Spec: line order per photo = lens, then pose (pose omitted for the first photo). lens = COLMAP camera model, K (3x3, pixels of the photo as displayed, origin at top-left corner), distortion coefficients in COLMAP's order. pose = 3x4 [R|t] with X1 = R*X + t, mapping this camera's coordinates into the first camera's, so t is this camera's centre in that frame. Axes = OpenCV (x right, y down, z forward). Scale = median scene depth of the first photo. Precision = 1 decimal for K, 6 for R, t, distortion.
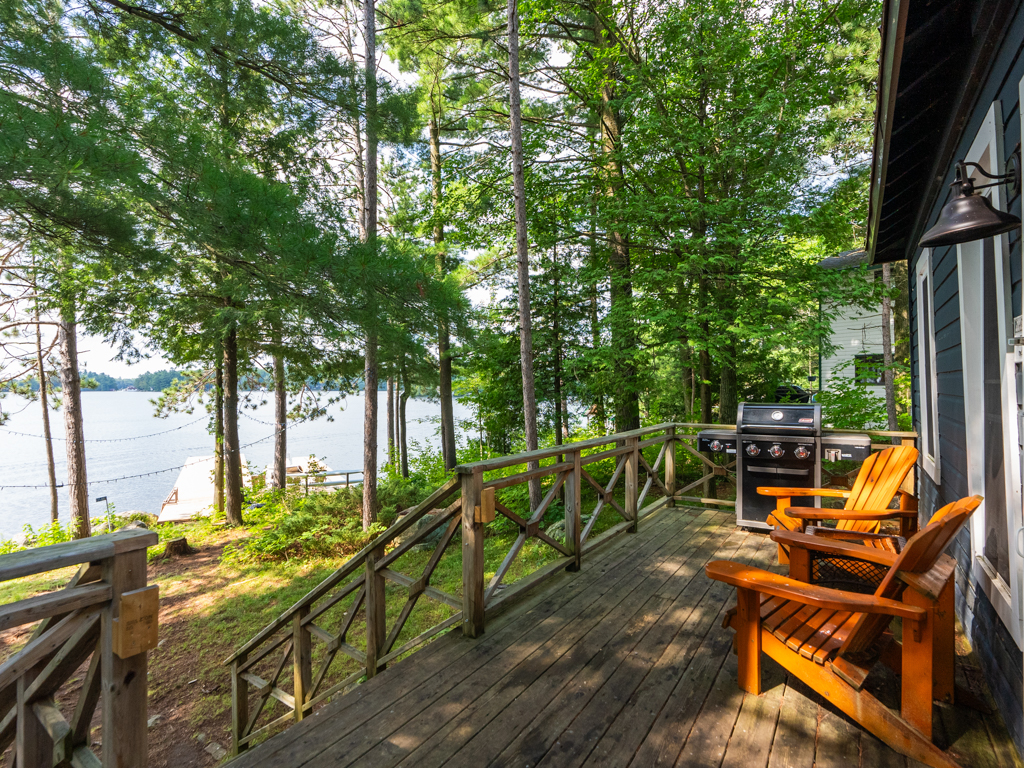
lens RADIAL K [[522.3, 0, 509.5], [0, 522.3, 386.1], [0, 0, 1]] dist [-0.000659, -0.000317]
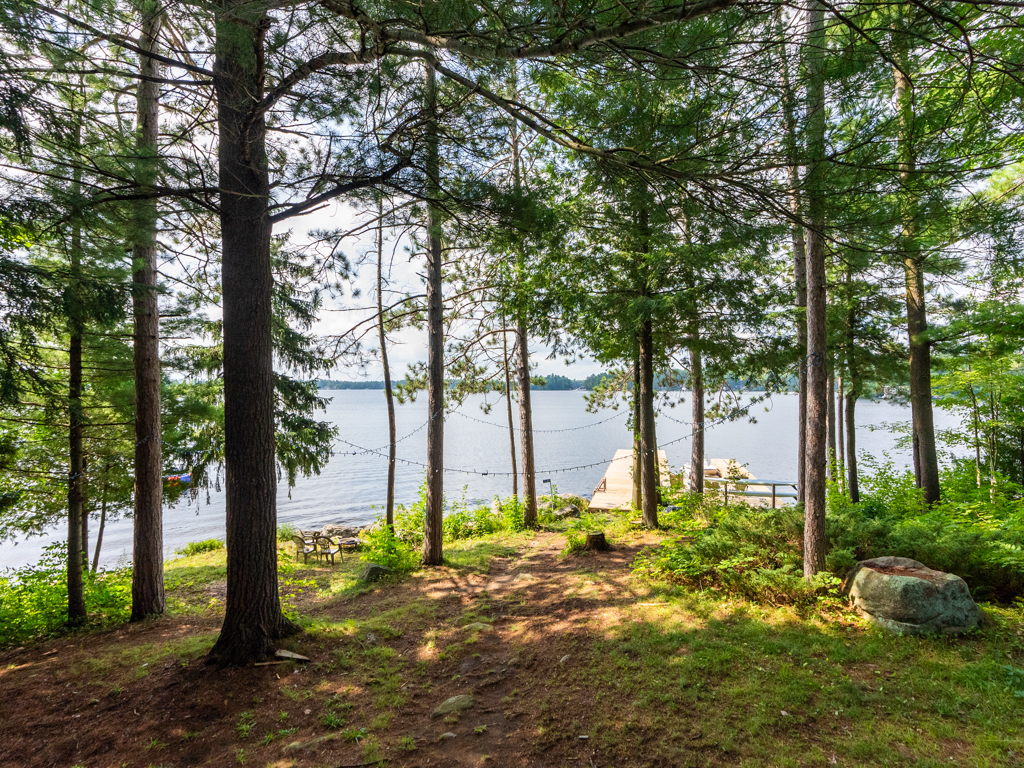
lens RADIAL K [[522.3, 0, 509.5], [0, 522.3, 386.1], [0, 0, 1]] dist [-0.000659, -0.000317]
pose [[0.722319, -0.000628, -0.691559, -0.038656], [0.000567, 1.000000, -0.000316, 0.006154], [0.691559, -0.000164, 0.722320, 0.100480]]
